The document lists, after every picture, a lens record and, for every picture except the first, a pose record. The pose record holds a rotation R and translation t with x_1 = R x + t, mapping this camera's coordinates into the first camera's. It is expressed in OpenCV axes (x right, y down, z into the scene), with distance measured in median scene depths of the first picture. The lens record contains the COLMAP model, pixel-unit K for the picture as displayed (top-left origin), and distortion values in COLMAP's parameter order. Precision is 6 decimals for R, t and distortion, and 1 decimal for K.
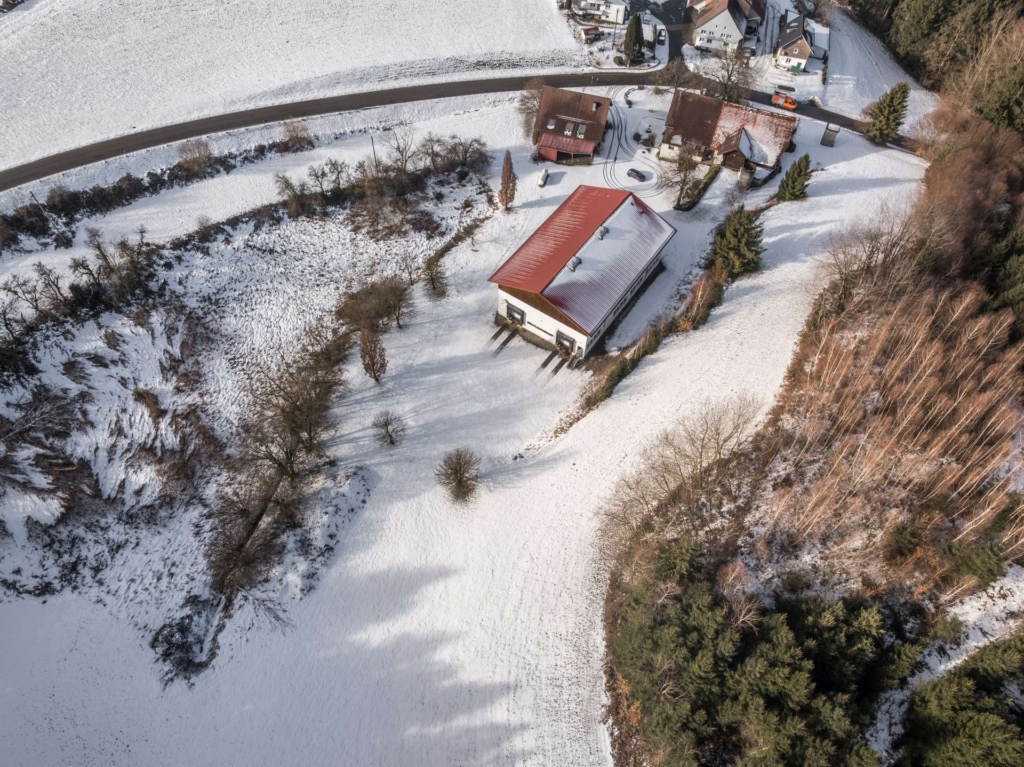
lens RADIAL K [[720.4, 0, 512.0], [0, 720.4, 383.5], [0, 0, 1]] dist [-0.033771, -0.009059]
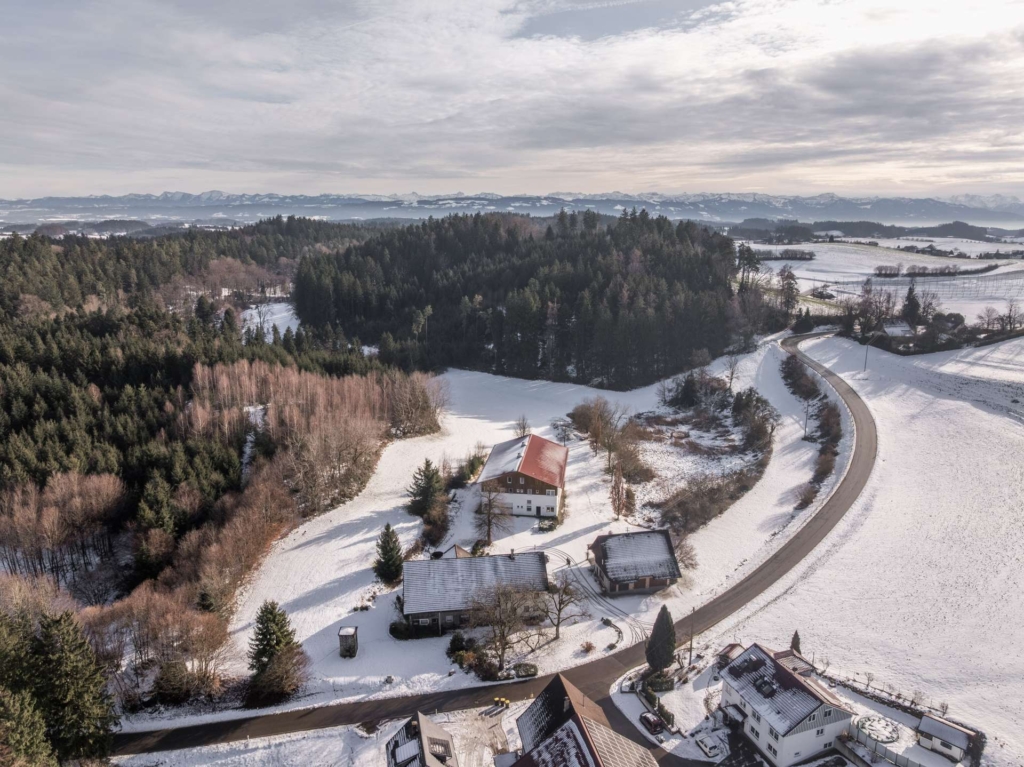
lens RADIAL K [[720.4, 0, 512.0], [0, 720.4, 383.5], [0, 0, 1]] dist [-0.033771, -0.009059]
pose [[-0.887260, 0.077571, -0.454701, 0.767384], [-0.397495, 0.371548, 0.839017, -1.433981], [0.234027, 0.925167, -0.298825, 1.263752]]
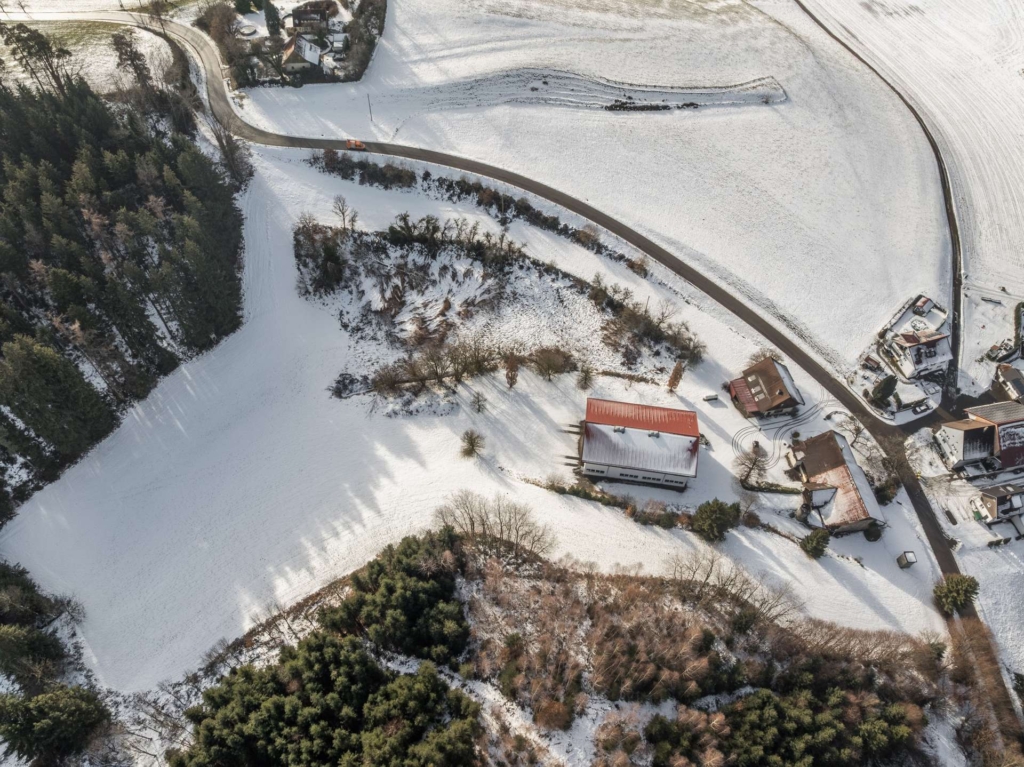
lens RADIAL K [[720.4, 0, 512.0], [0, 720.4, 383.5], [0, 0, 1]] dist [-0.033771, -0.009059]
pose [[0.446731, 0.718640, -0.532905, 0.706834], [-0.747966, 0.626820, 0.218272, -0.375493], [0.490895, 0.301086, 0.817539, -0.410978]]
